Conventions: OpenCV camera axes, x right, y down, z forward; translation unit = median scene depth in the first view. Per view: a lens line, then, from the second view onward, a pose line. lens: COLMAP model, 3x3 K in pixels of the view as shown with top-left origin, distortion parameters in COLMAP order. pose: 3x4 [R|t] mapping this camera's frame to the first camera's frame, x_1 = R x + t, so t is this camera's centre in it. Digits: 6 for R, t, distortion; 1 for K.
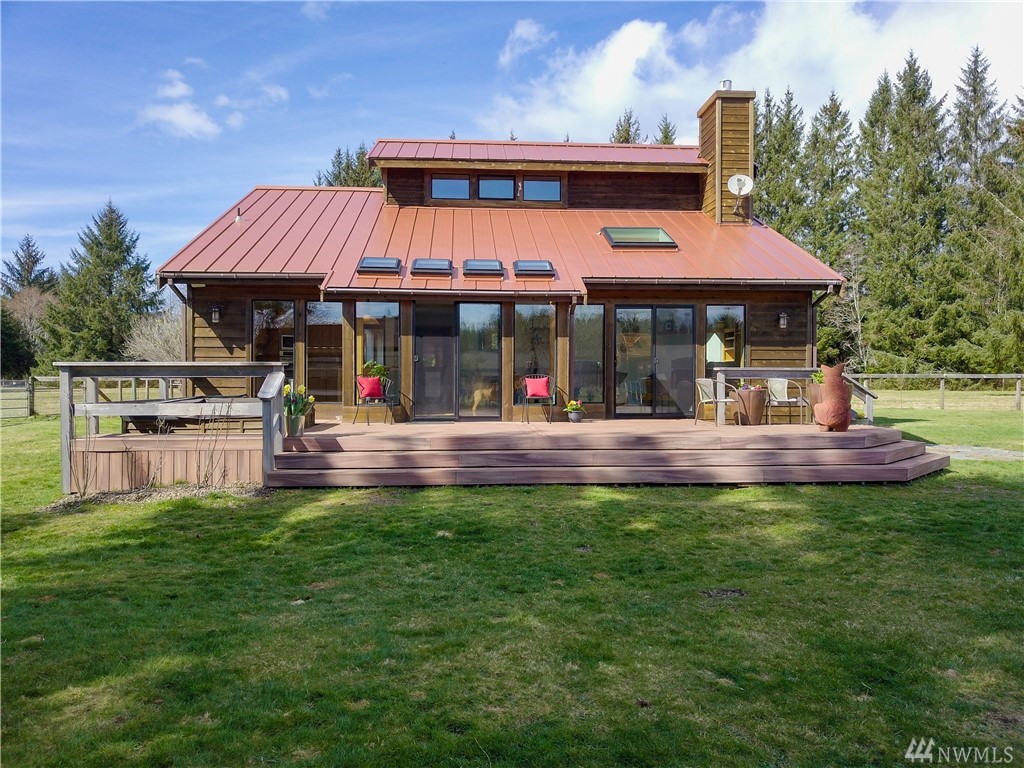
lens RADIAL K [[773.5, 0, 514.8], [0, 773.5, 382.4], [0, 0, 1]] dist [0.007291, -0.001675]
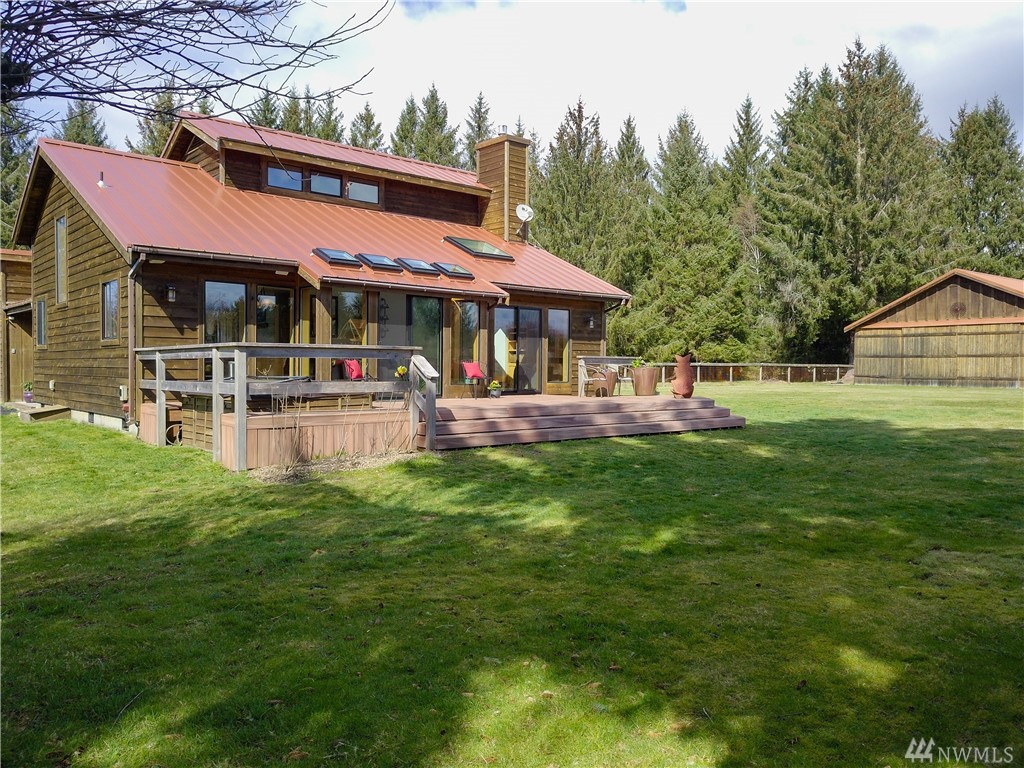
lens RADIAL K [[773.5, 0, 514.8], [0, 773.5, 382.4], [0, 0, 1]] dist [0.007291, -0.001675]
pose [[0.803357, -0.006471, 0.595462, -0.452112], [-0.003696, 0.999868, 0.015852, 0.004525], [-0.595486, -0.014936, 0.803227, -0.018991]]
